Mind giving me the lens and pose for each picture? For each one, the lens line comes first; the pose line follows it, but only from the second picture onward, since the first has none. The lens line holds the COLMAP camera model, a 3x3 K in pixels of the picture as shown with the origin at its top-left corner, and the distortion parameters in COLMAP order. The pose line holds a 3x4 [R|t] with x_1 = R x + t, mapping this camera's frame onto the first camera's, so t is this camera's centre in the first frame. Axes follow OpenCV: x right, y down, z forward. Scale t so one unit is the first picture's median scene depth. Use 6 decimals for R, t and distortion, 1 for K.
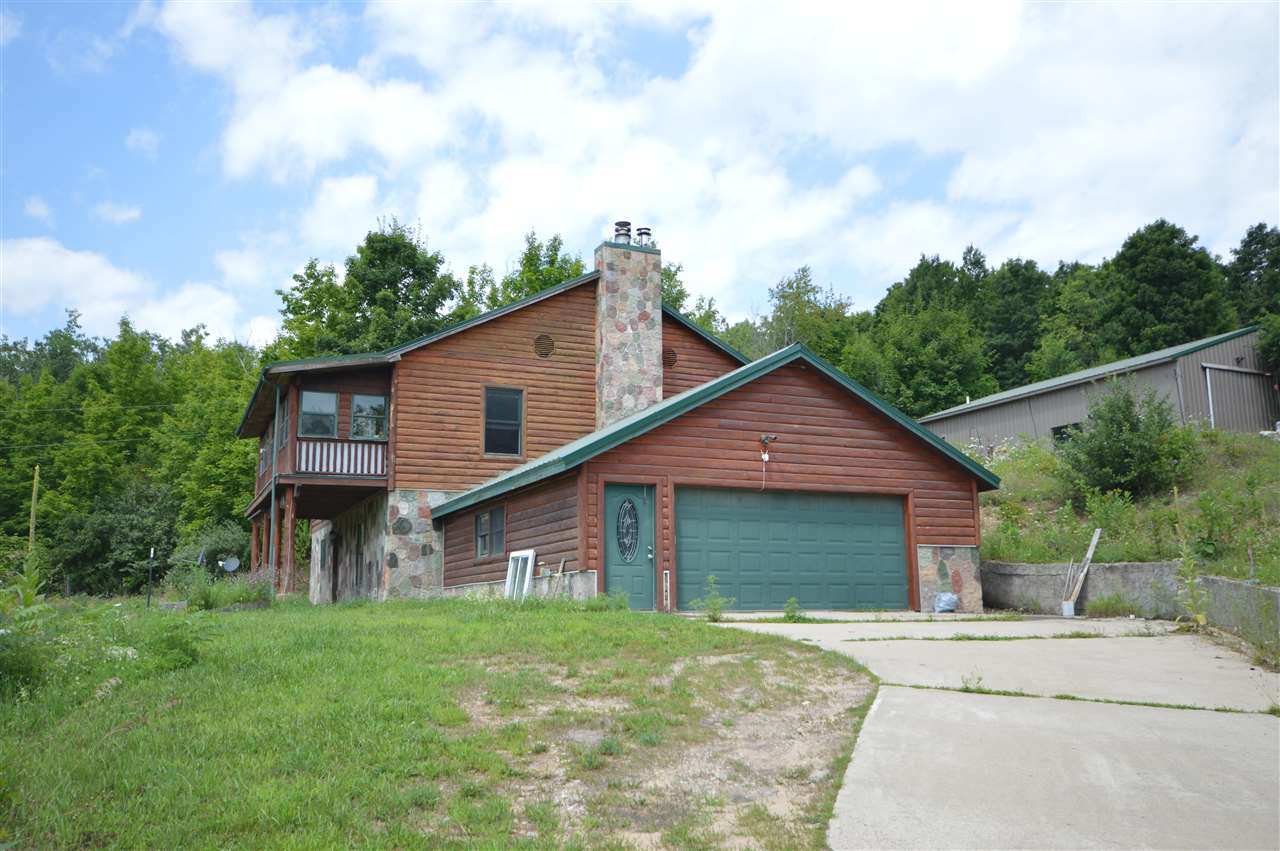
lens RADIAL K [[1097.1, 0, 639.6], [0, 1097.1, 426.6], [0, 0, 1]] dist [0.010243, 0.001955]
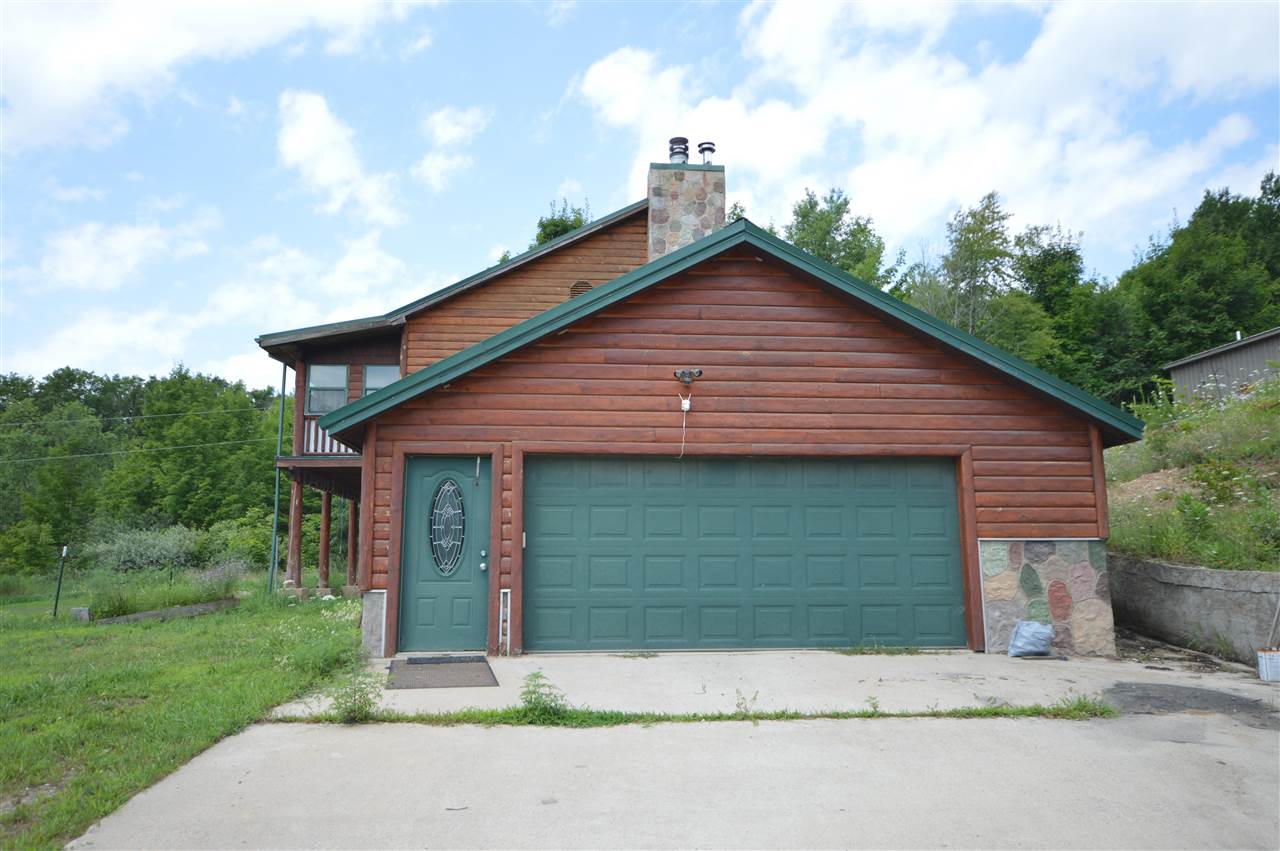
lens RADIAL K [[900.8, 0, 640.1], [0, 900.8, 426.5], [0, 0, 1]] dist [0.020526, 0.012103]
pose [[0.939616, -0.047320, -0.338942, 0.240826], [0.053827, 0.998502, 0.009815, 0.030870], [0.337970, -0.027467, 0.940756, 0.459717]]
